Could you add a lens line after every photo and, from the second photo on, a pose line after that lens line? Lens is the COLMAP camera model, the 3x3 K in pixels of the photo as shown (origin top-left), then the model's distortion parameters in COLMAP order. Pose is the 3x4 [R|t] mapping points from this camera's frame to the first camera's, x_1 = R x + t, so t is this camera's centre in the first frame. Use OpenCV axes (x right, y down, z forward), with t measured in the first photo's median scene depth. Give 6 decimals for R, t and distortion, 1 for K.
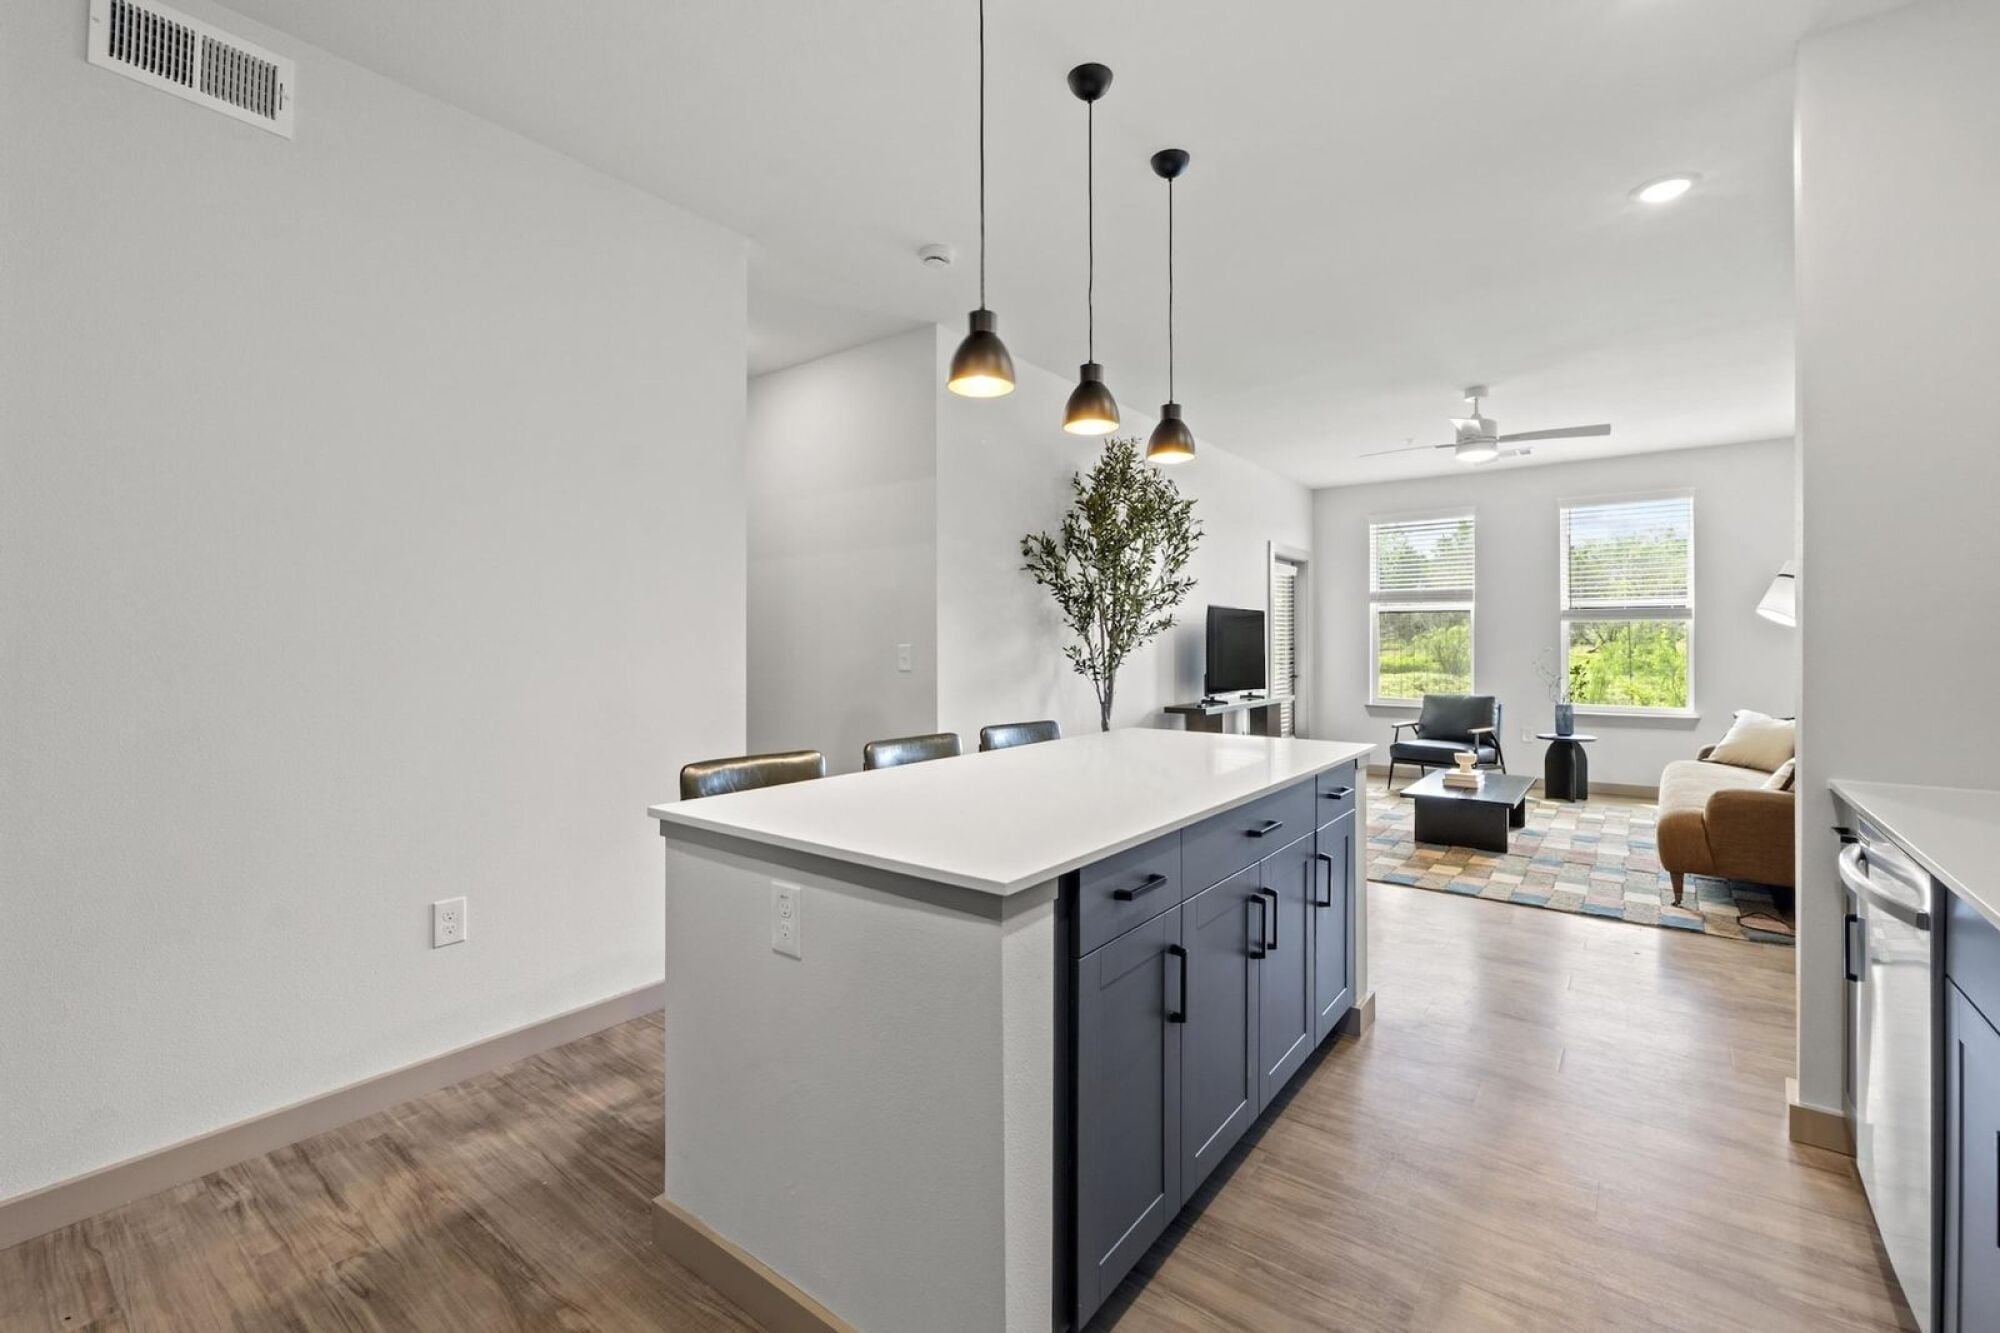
lens RADIAL K [[863.8, 0, 1001.7], [0, 863.8, 638.2], [0, 0, 1]] dist [-0.002506, -0.000017]
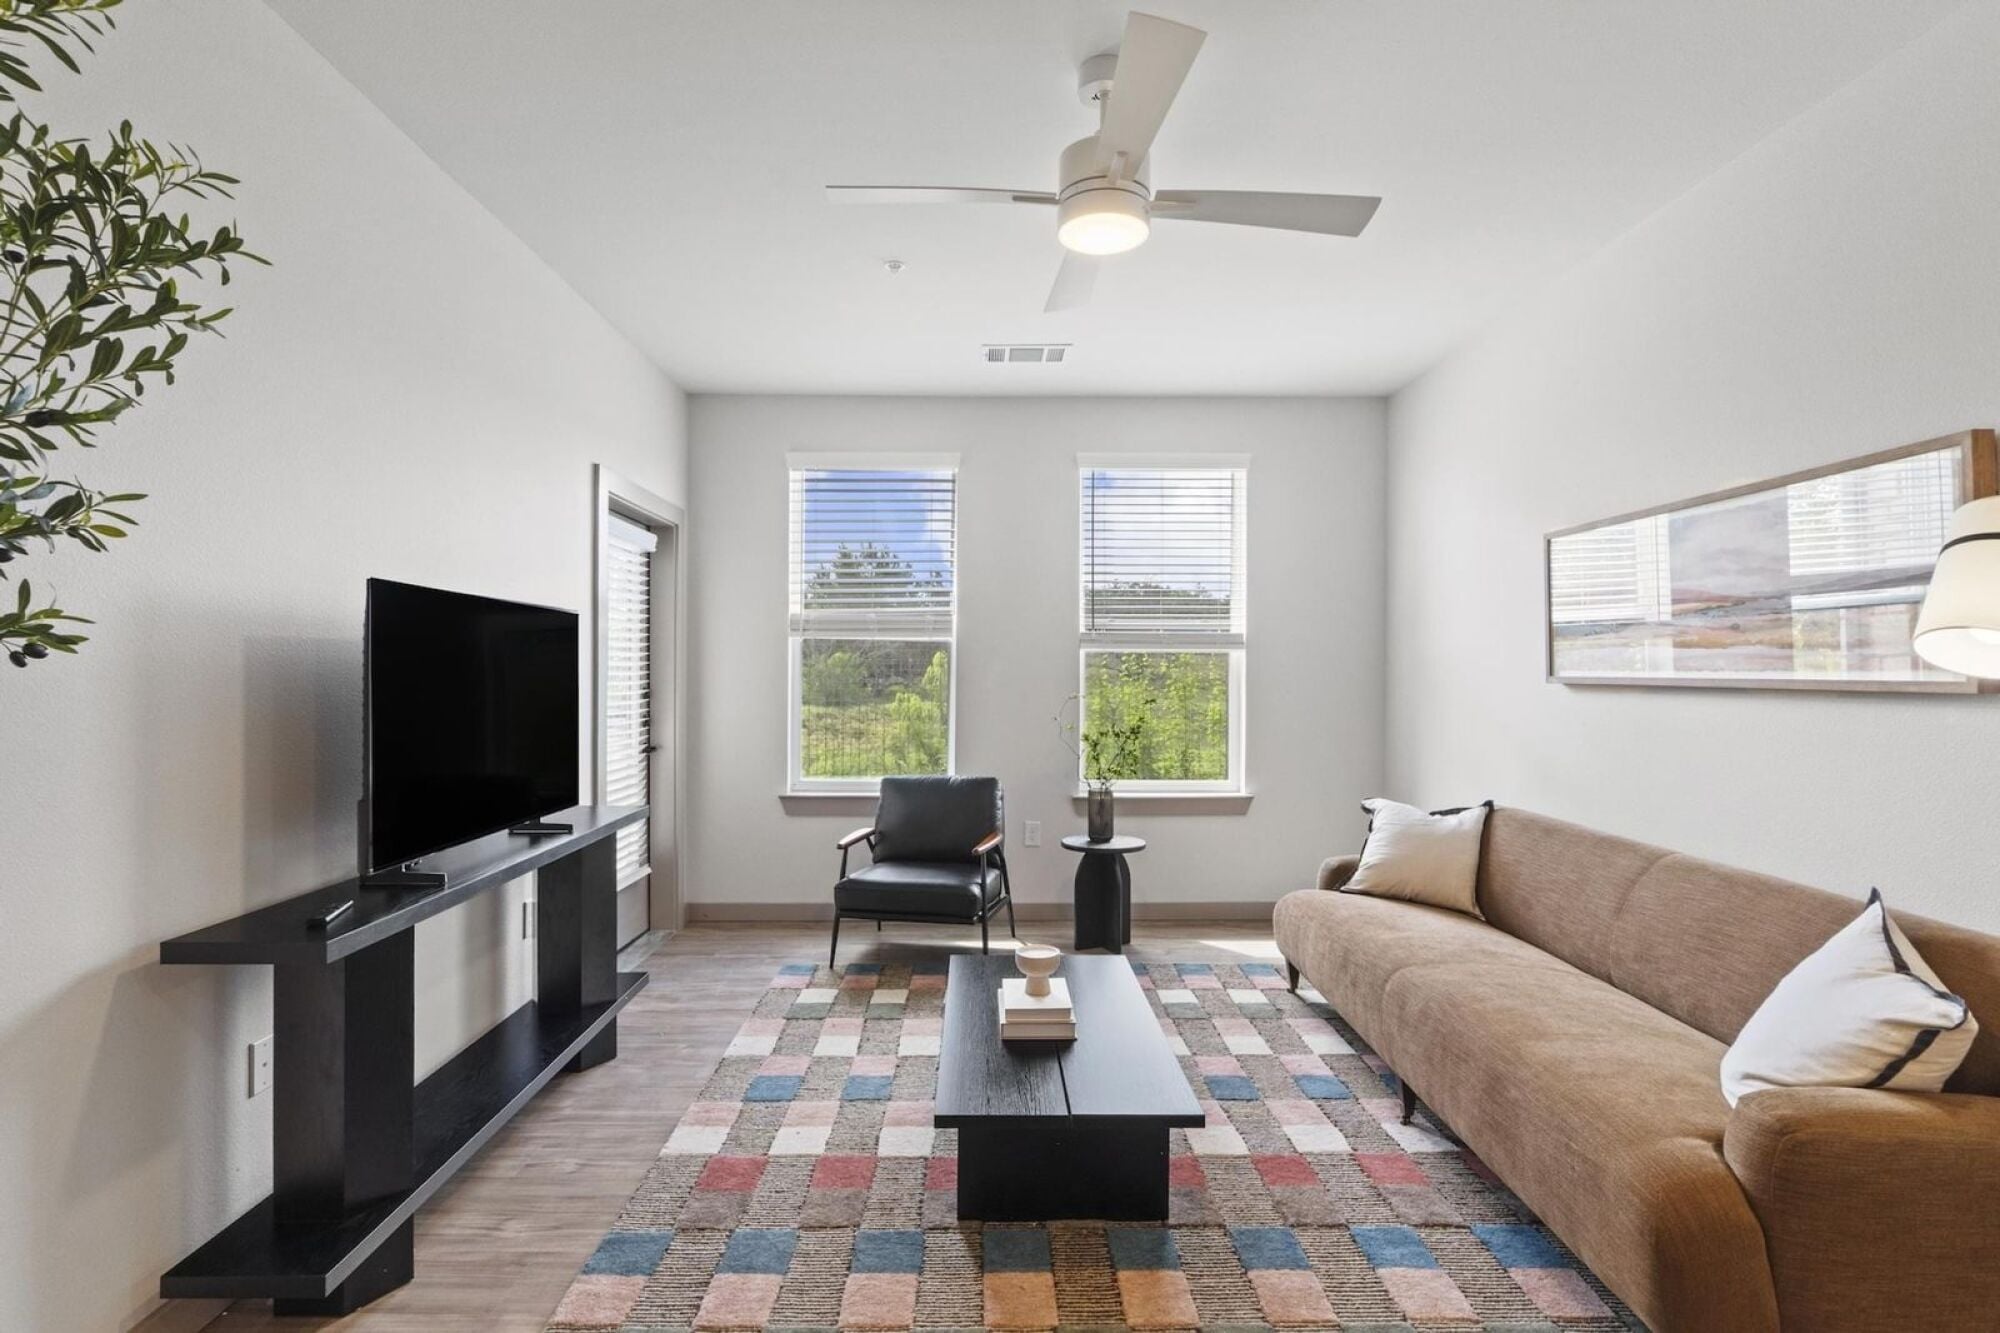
lens RADIAL K [[980.1, 0, 987.1], [0, 980.1, 671.1], [0, 0, 1]] dist [0.000211, -0.000125]
pose [[0.794496, 0.003230, 0.607261, 0.214164], [-0.008320, 0.999950, 0.005567, -0.009807], [-0.607213, -0.009476, 0.794483, 0.619943]]
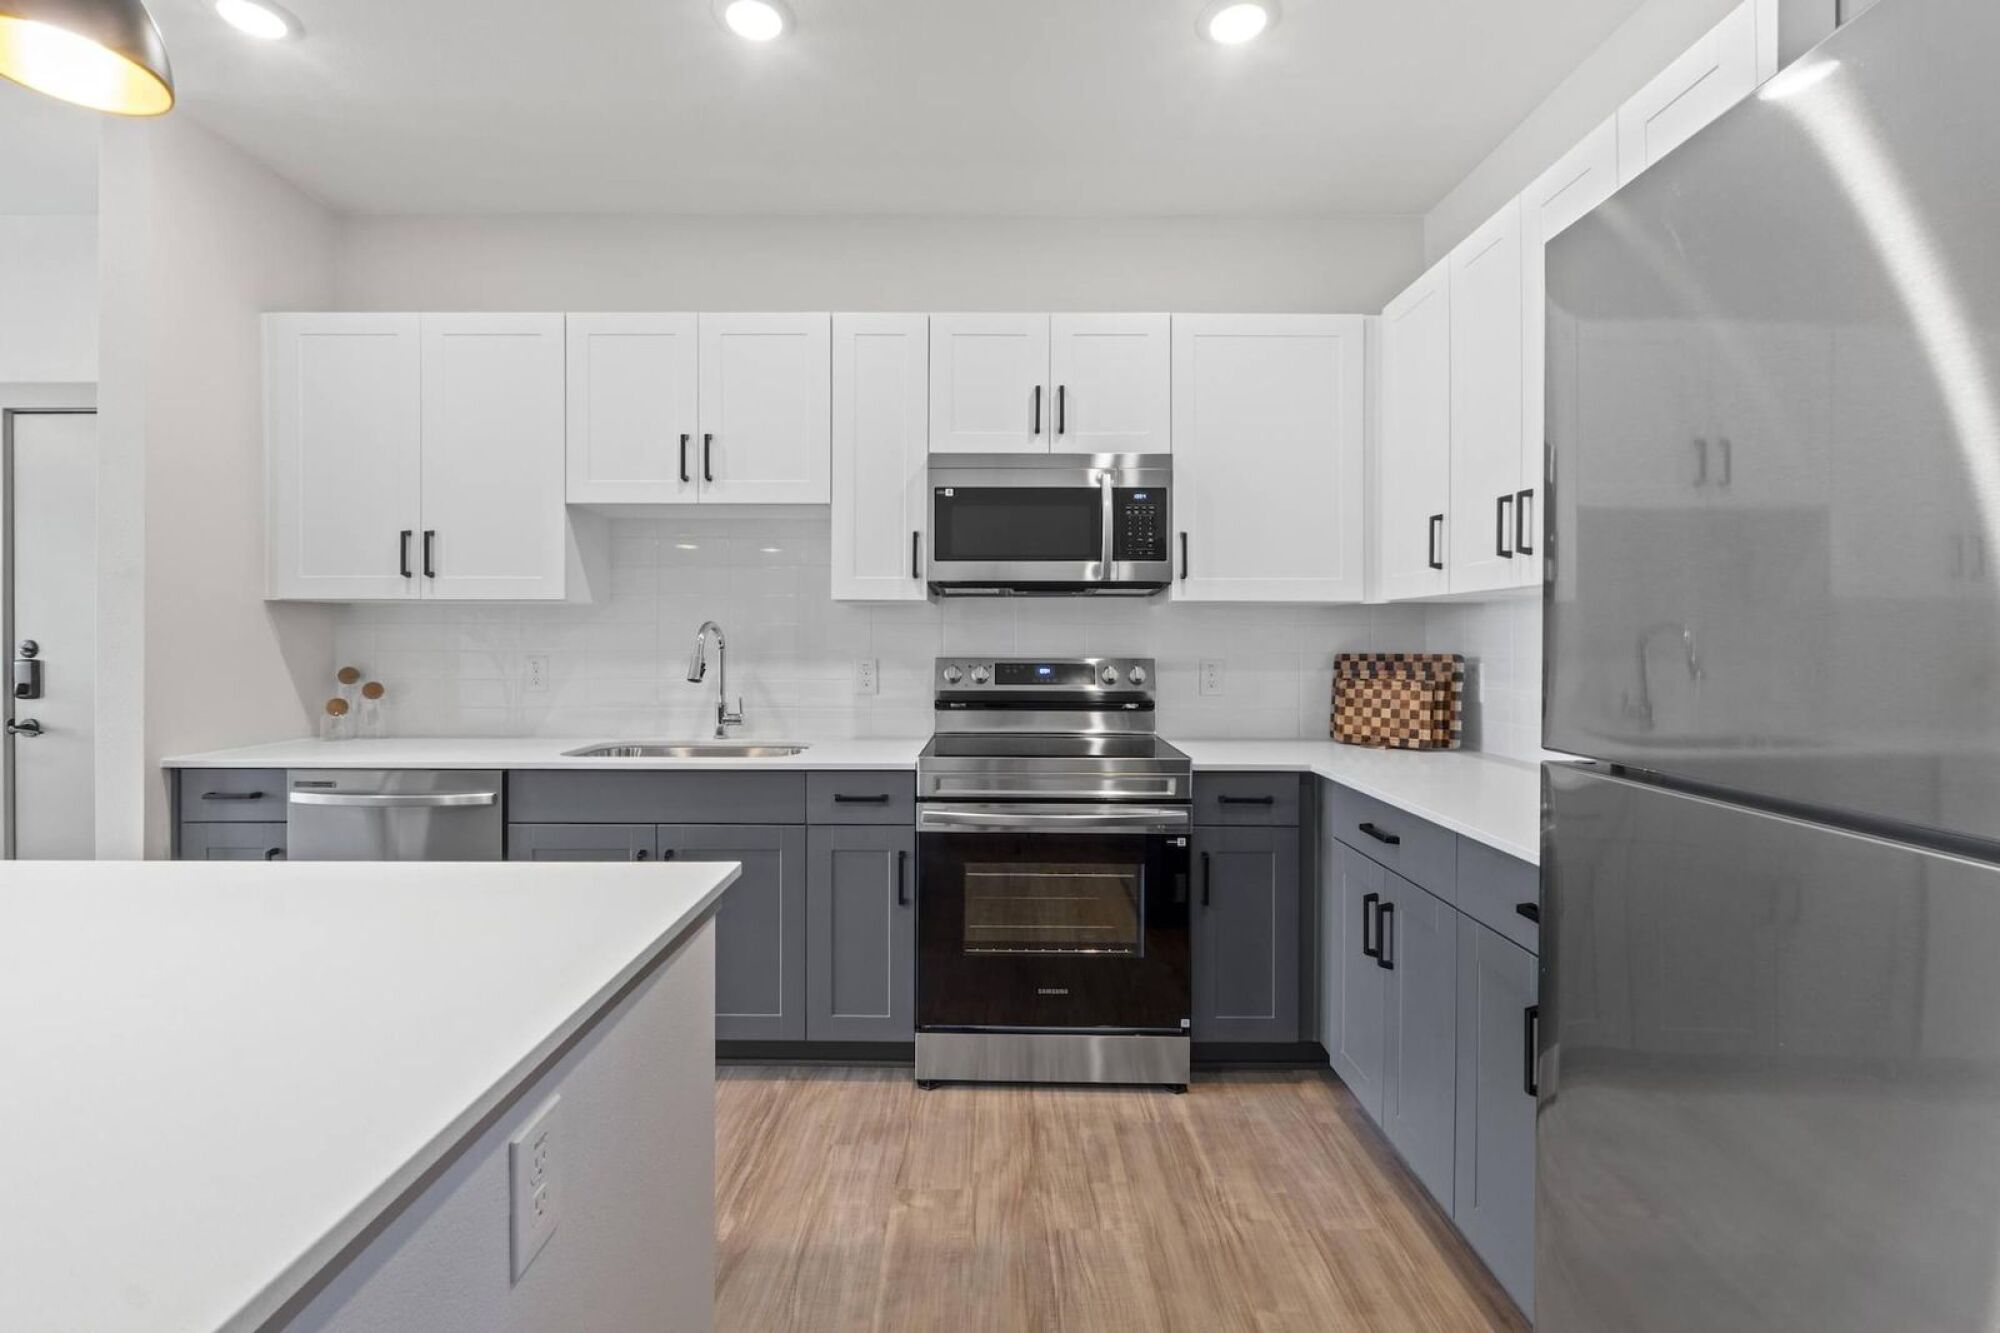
lens RADIAL K [[849.8, 0, 994.7], [0, 849.8, 640.6], [0, 0, 1]] dist [-0.005632, -0.000278]
pose [[-0.602864, -0.002291, 0.797840, -0.227911], [-0.006184, 0.999979, -0.001802, 0.000651], [-0.797820, -0.006020, -0.602866, 0.304823]]
